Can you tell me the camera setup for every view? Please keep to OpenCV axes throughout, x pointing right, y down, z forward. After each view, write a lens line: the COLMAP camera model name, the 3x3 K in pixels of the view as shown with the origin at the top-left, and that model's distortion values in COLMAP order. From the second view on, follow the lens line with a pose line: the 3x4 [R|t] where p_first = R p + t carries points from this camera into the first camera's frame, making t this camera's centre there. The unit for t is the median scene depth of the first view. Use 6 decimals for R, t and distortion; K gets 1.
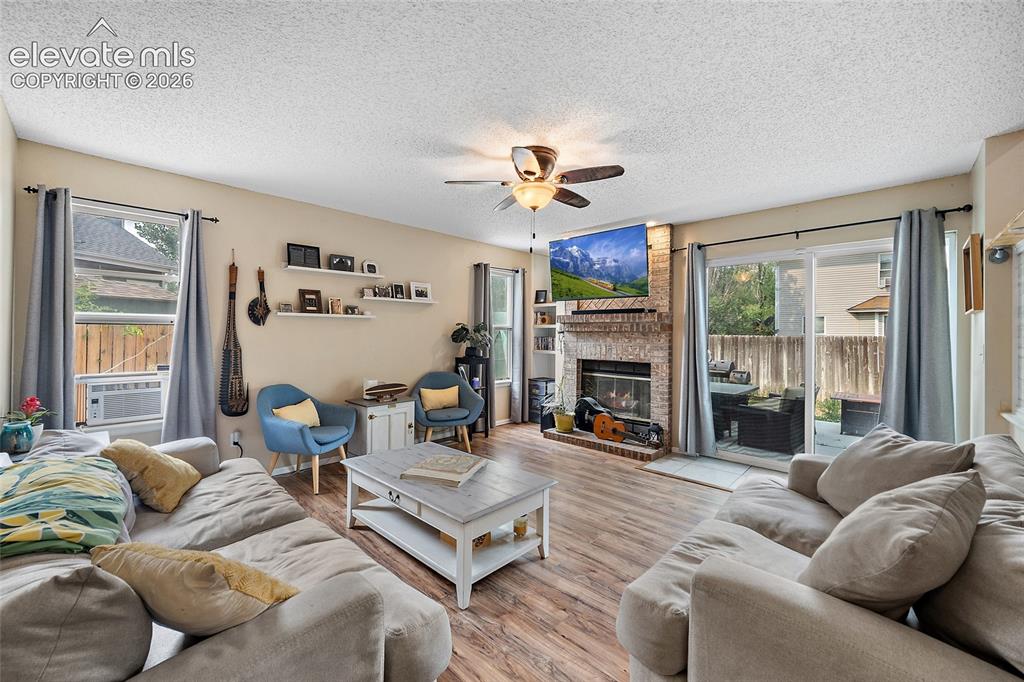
lens RADIAL K [[399.6, 0, 511.7], [0, 399.6, 335.3], [0, 0, 1]] dist [-0.001133, 0.000110]
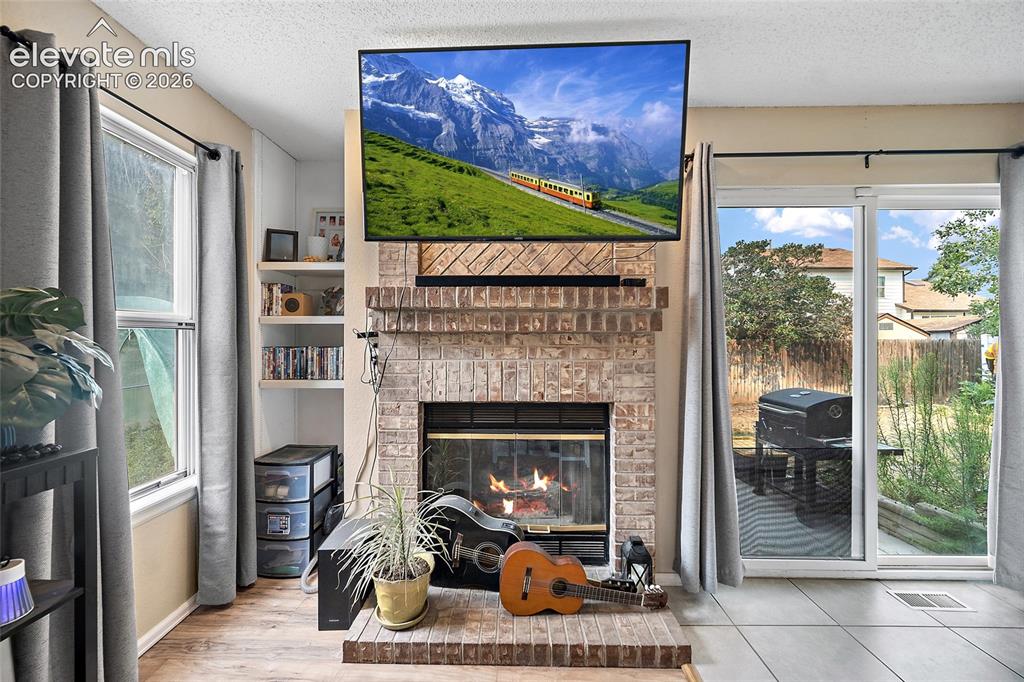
lens RADIAL K [[409.1, 0, 510.7], [0, 409.1, 338.9], [0, 0, 1]] dist [0.002730, 0.000092]
pose [[0.746808, -0.008884, 0.664980, -0.037883], [0.008650, 0.999956, 0.003646, -0.003885], [-0.664983, 0.003029, 0.746852, 0.684361]]
